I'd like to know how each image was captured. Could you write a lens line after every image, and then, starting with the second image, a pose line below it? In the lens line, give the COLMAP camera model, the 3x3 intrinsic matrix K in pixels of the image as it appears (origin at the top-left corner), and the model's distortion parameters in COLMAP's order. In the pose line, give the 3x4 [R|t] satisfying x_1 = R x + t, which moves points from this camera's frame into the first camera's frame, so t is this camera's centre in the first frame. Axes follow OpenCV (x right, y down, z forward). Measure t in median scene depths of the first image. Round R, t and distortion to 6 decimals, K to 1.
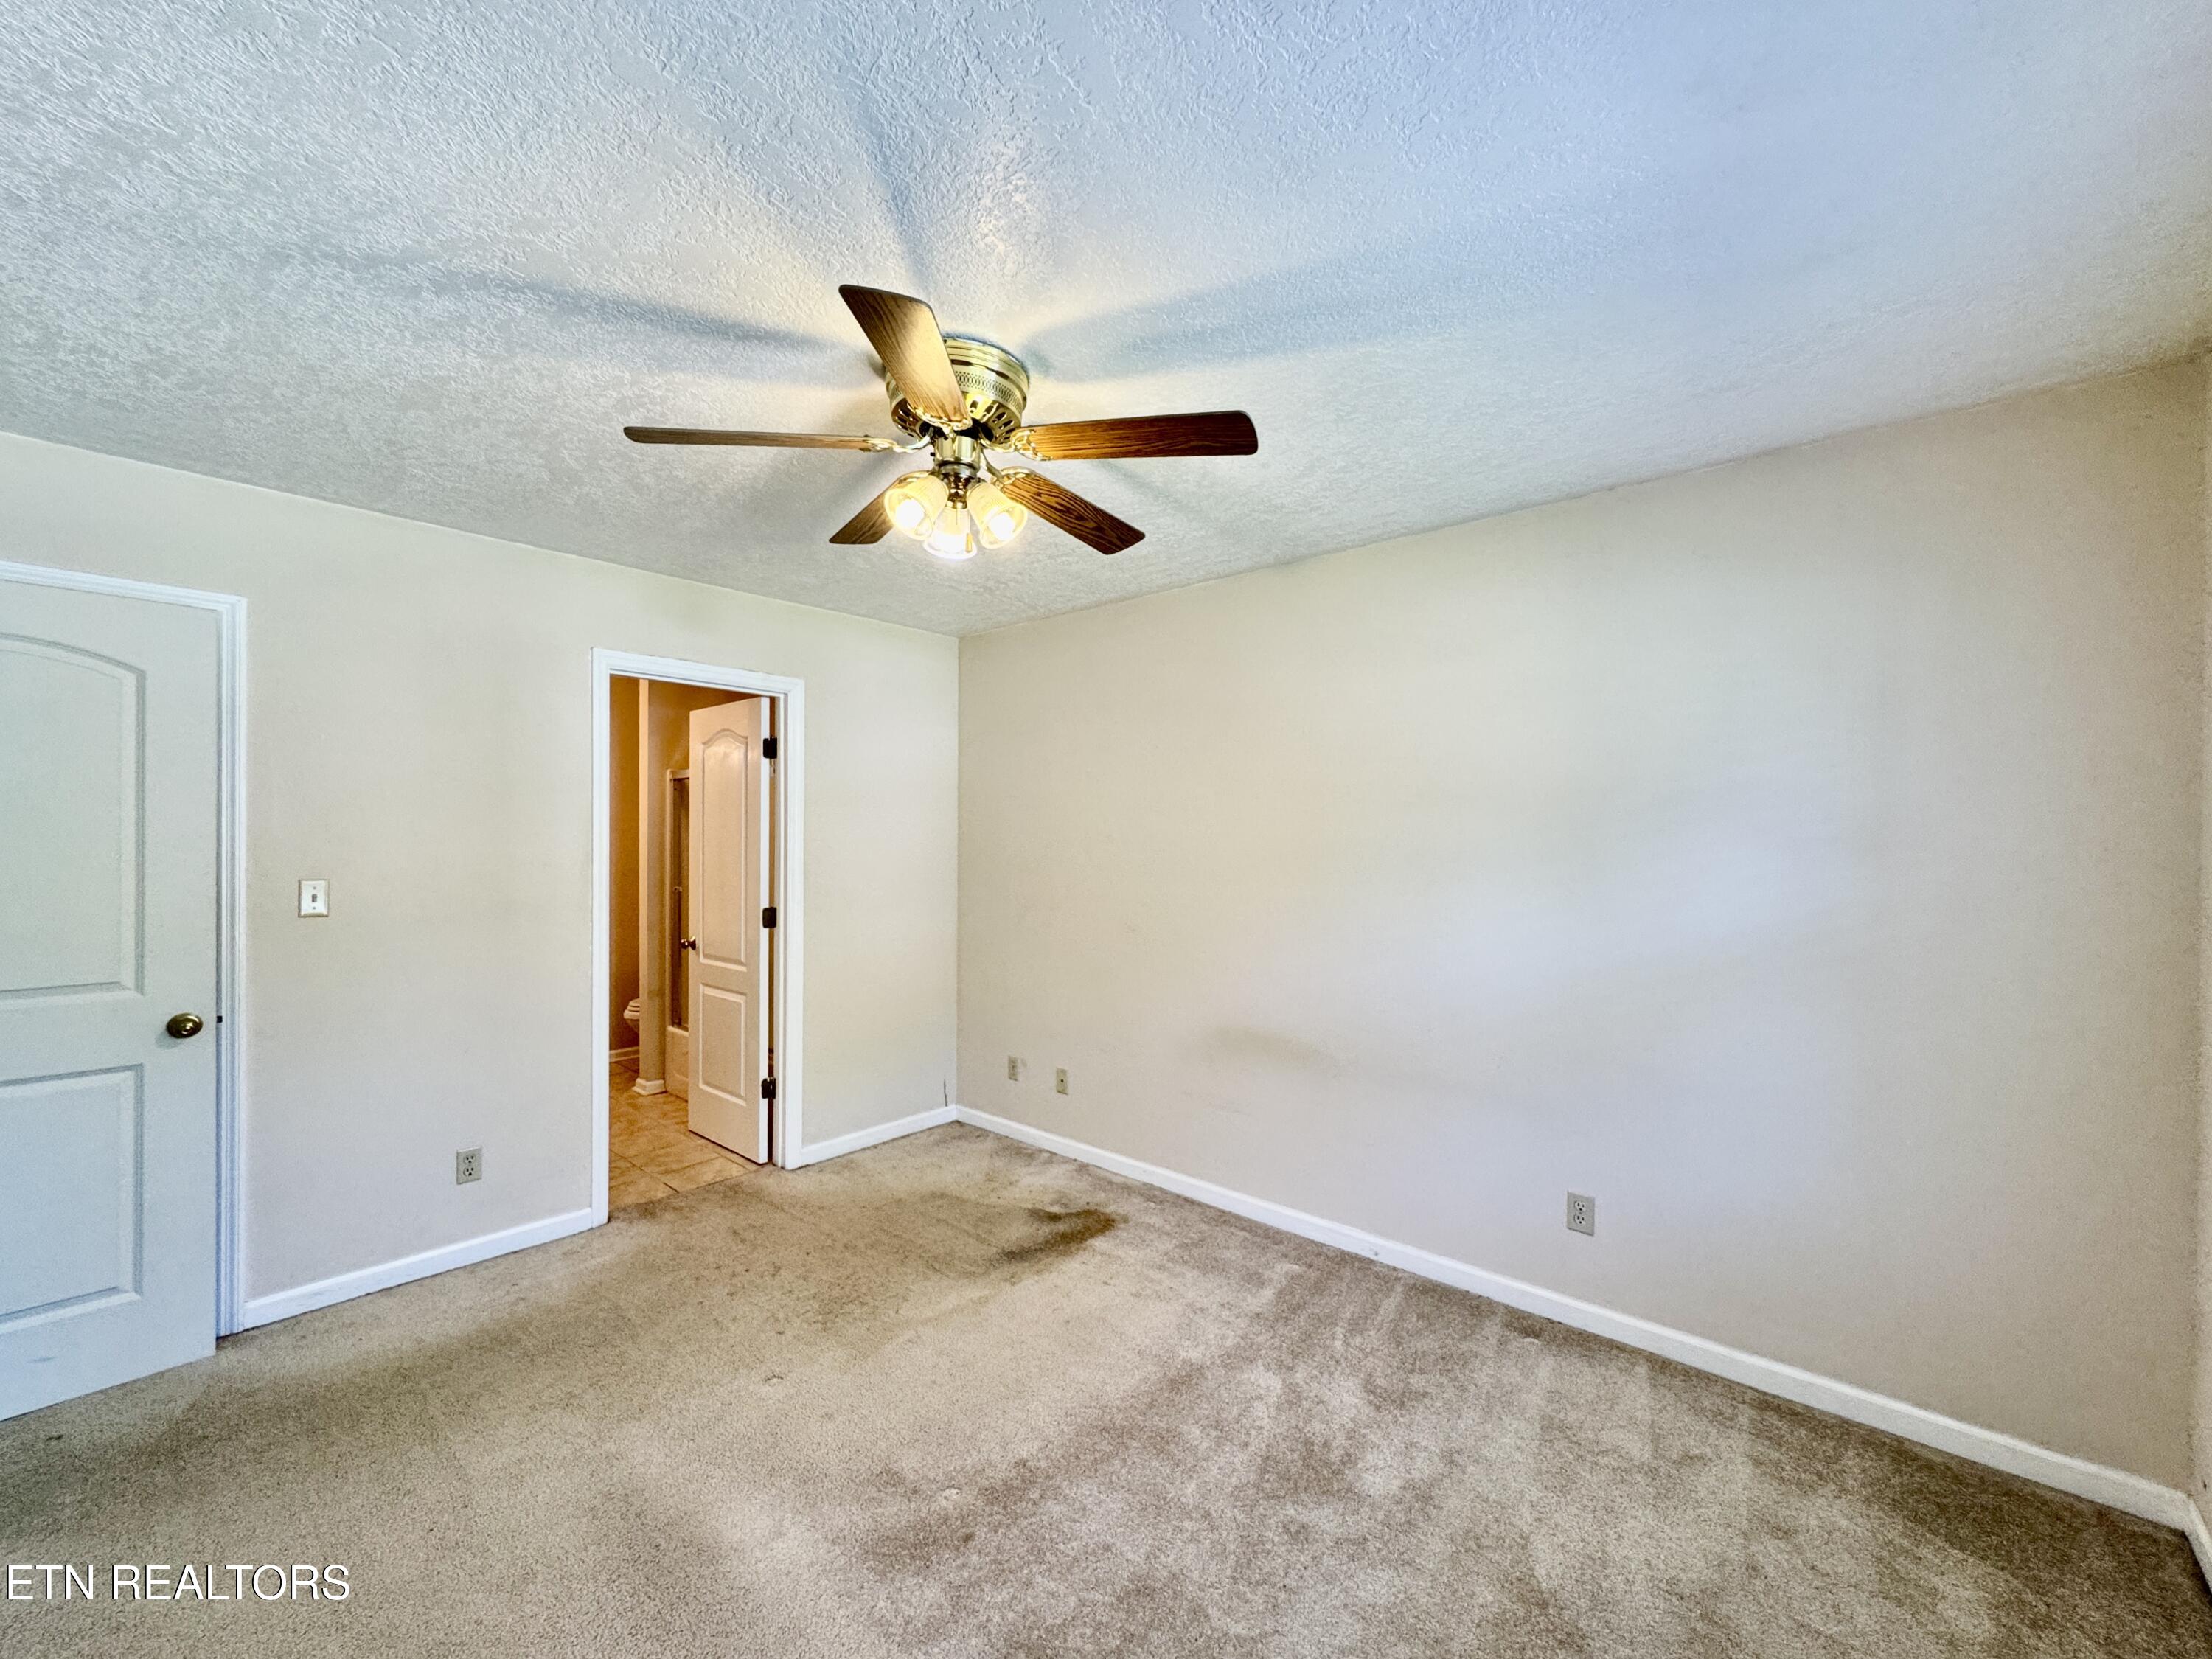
lens RADIAL K [[898.2, 0, 1096.7], [0, 898.2, 823.4], [0, 0, 1]] dist [-0.001683, 0.000038]
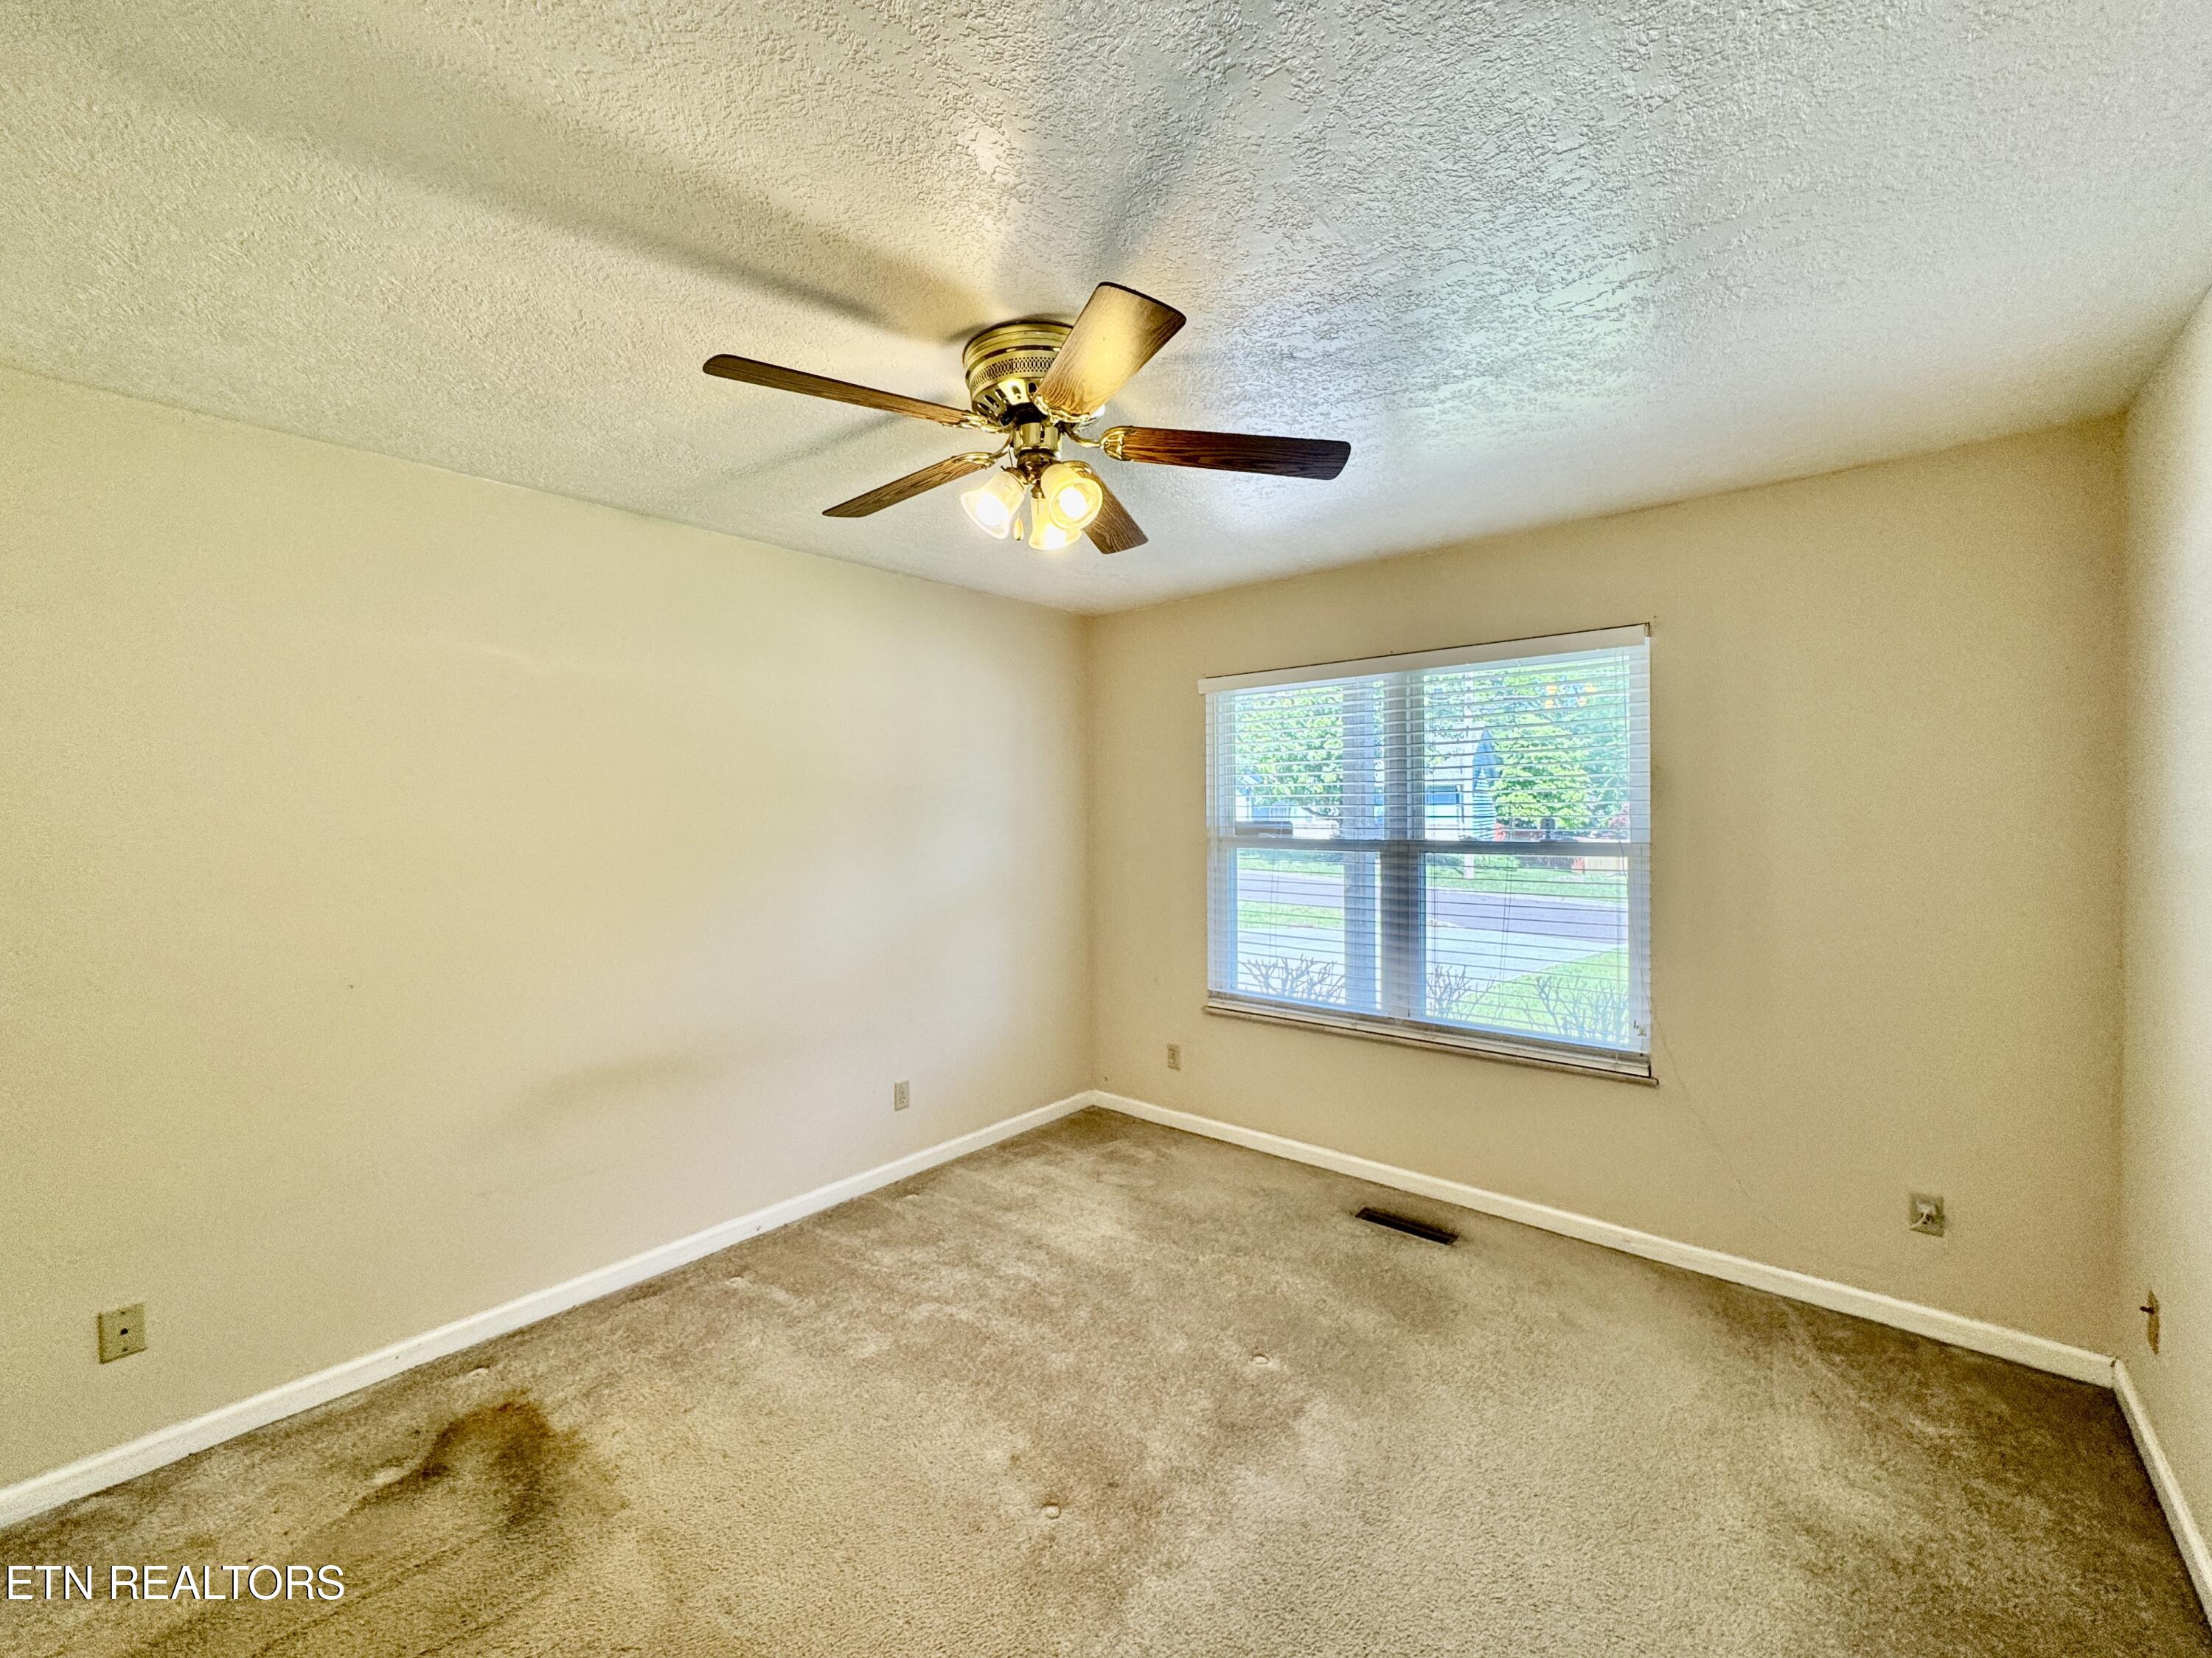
lens RADIAL K [[898.2, 0, 1096.7], [0, 898.2, 822.9], [0, 0, 1]] dist [-0.001683, 0.000038]
pose [[-0.026135, -0.015233, 0.999542, -0.716608], [-0.002764, 0.999881, 0.015166, -0.006185], [-0.999655, -0.002366, -0.026174, 0.626549]]
